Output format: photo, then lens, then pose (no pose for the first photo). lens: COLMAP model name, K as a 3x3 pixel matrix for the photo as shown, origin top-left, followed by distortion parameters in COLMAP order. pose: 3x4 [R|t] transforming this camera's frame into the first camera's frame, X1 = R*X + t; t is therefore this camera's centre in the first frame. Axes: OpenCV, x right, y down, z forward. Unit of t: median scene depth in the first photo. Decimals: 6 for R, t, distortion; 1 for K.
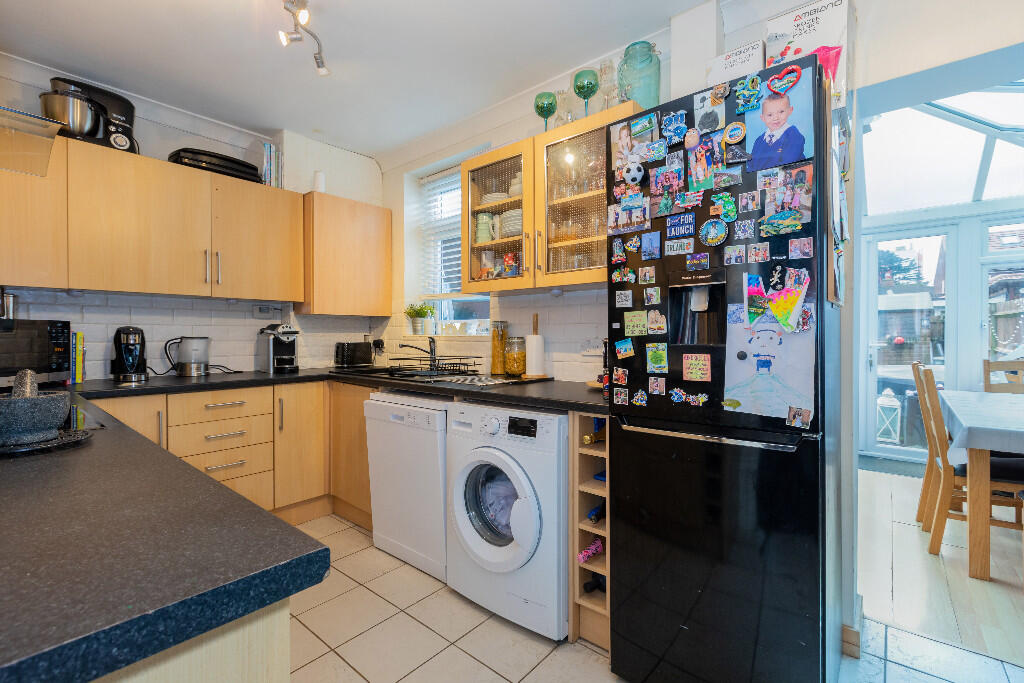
lens RADIAL K [[462.7, 0, 514.1], [0, 462.7, 338.8], [0, 0, 1]] dist [0.000888, -0.001172]
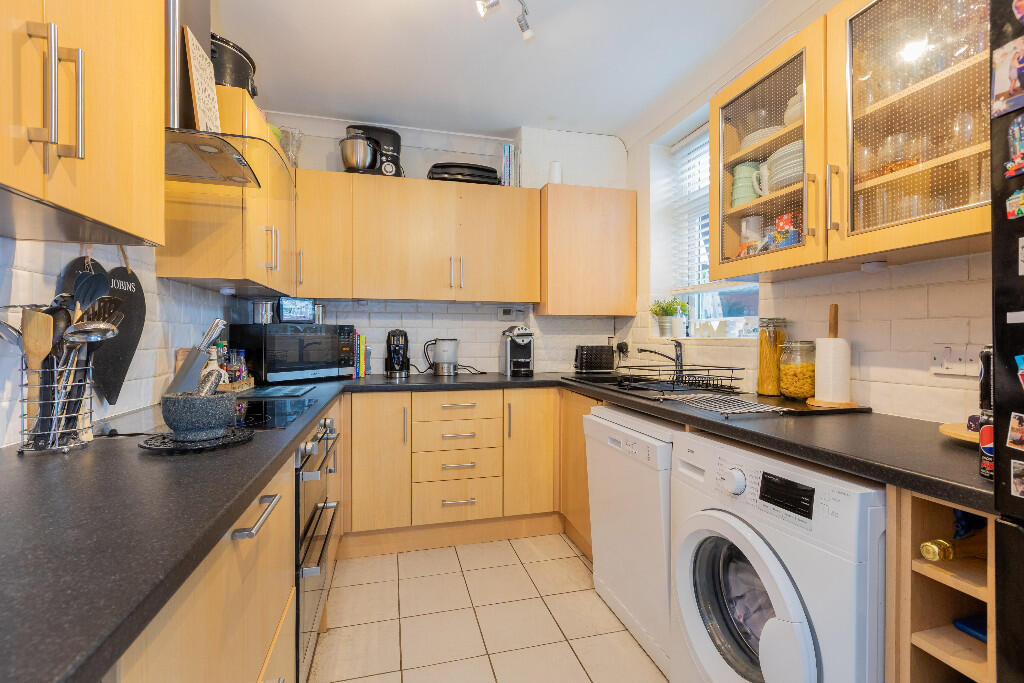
lens RADIAL K [[462.7, 0, 501.9], [0, 462.7, 338.5], [0, 0, 1]] dist [0.000888, -0.001172]
pose [[0.808189, 0.003328, -0.588914, 0.052525], [-0.006292, 0.999976, -0.002984, -0.002476], [0.588889, 0.006117, 0.808190, 0.228229]]
